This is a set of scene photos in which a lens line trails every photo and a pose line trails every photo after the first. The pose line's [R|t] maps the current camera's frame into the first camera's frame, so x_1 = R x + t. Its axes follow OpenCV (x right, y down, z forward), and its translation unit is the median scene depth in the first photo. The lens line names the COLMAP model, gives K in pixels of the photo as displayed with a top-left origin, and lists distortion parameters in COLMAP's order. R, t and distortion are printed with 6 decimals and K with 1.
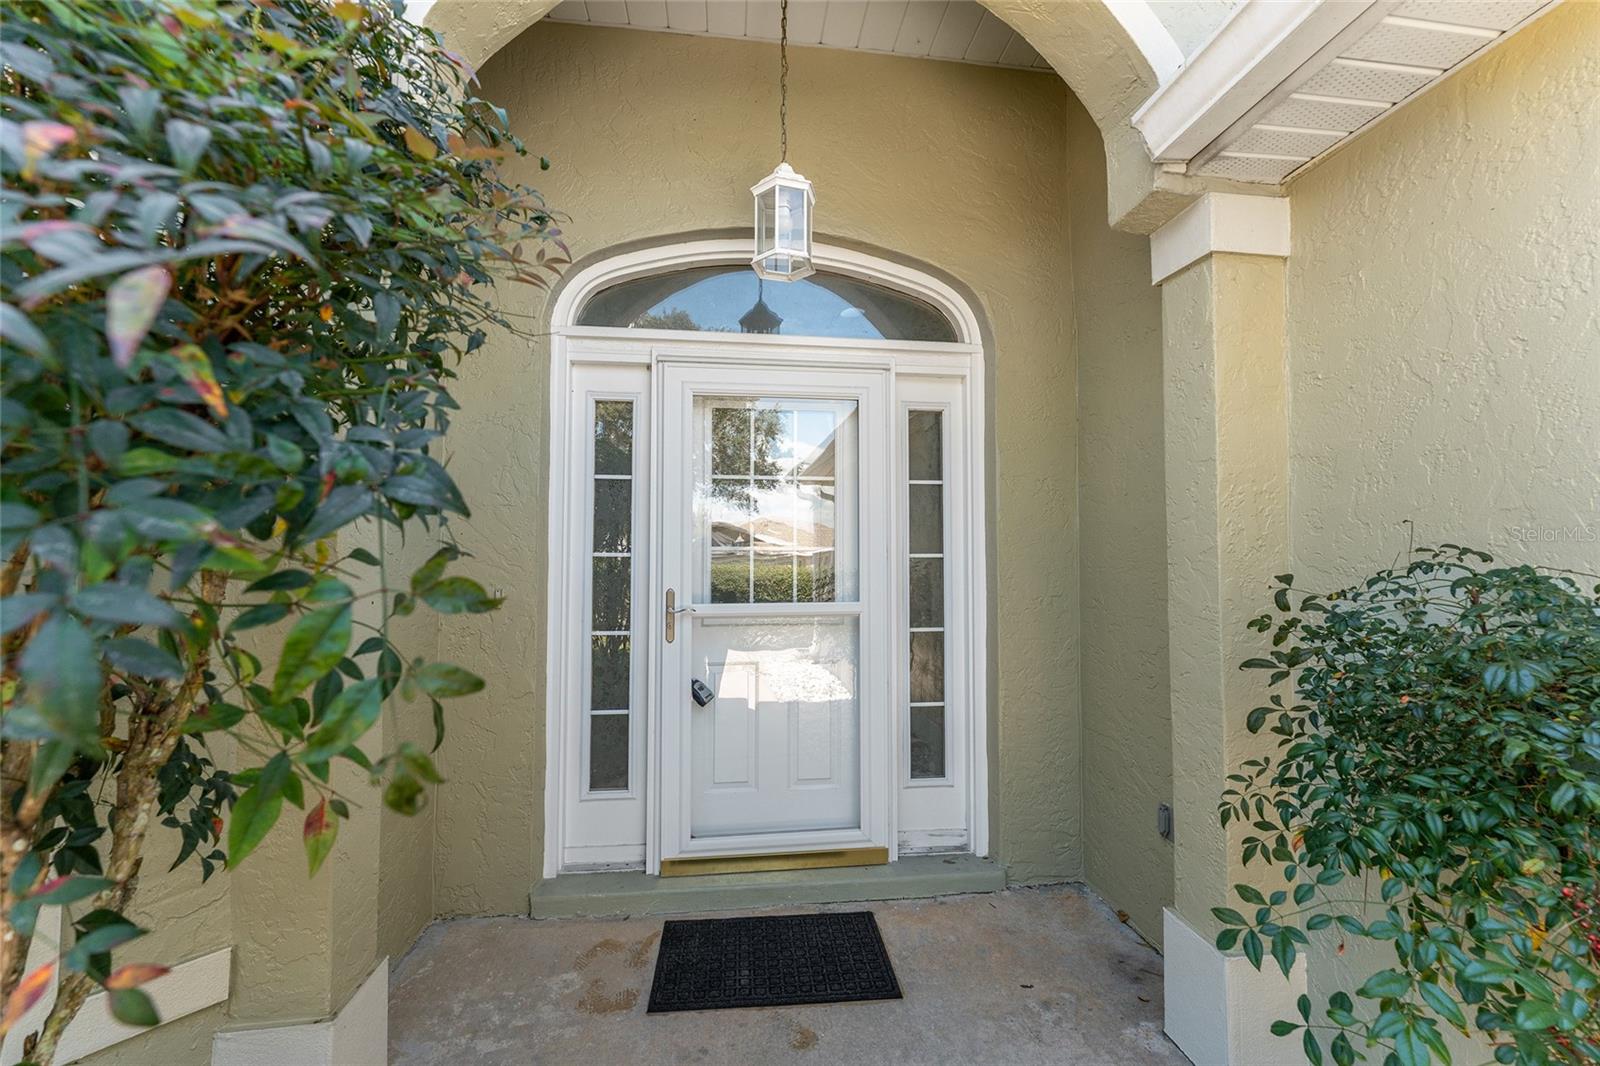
lens RADIAL K [[646.2, 0, 800.9], [0, 646.2, 529.7], [0, 0, 1]] dist [0.000689, -0.000084]
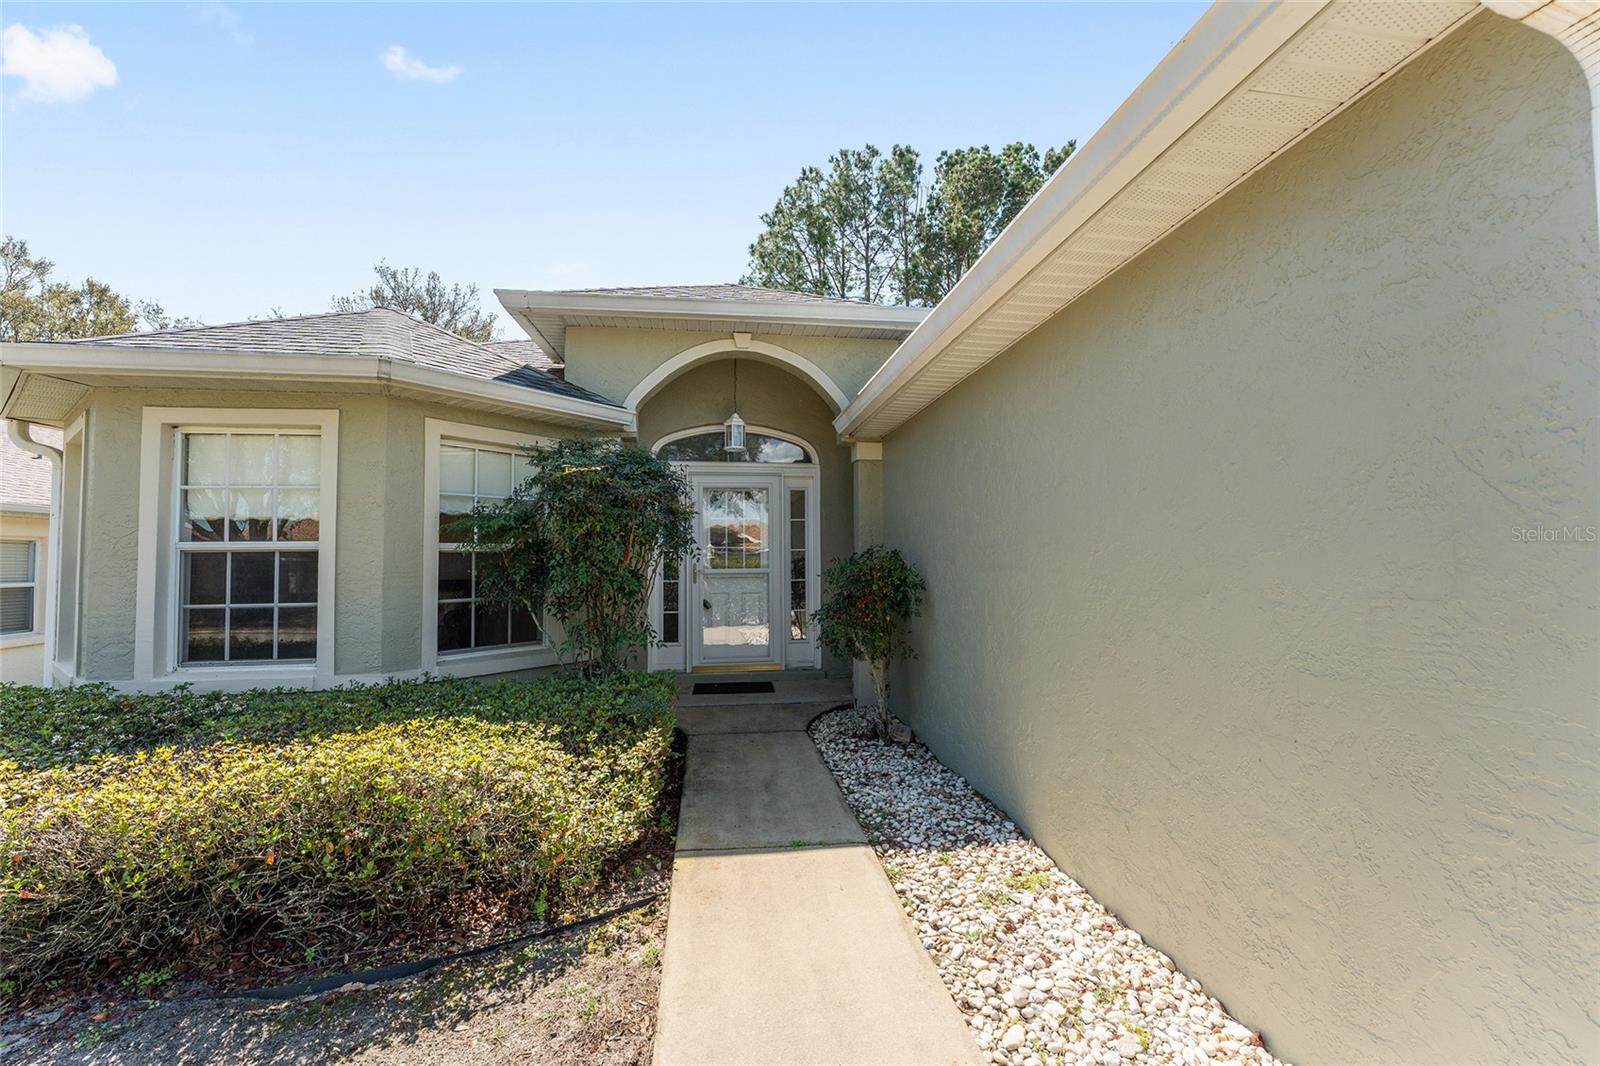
lens RADIAL K [[646.2, 0, 800.9], [0, 646.2, 529.7], [0, 0, 1]] dist [0.000689, -0.000084]
pose [[0.999913, -0.005186, 0.012095, 0.184503], [0.005200, 0.999986, -0.001145, -0.035708], [-0.012089, 0.001208, 0.999926, -1.538980]]
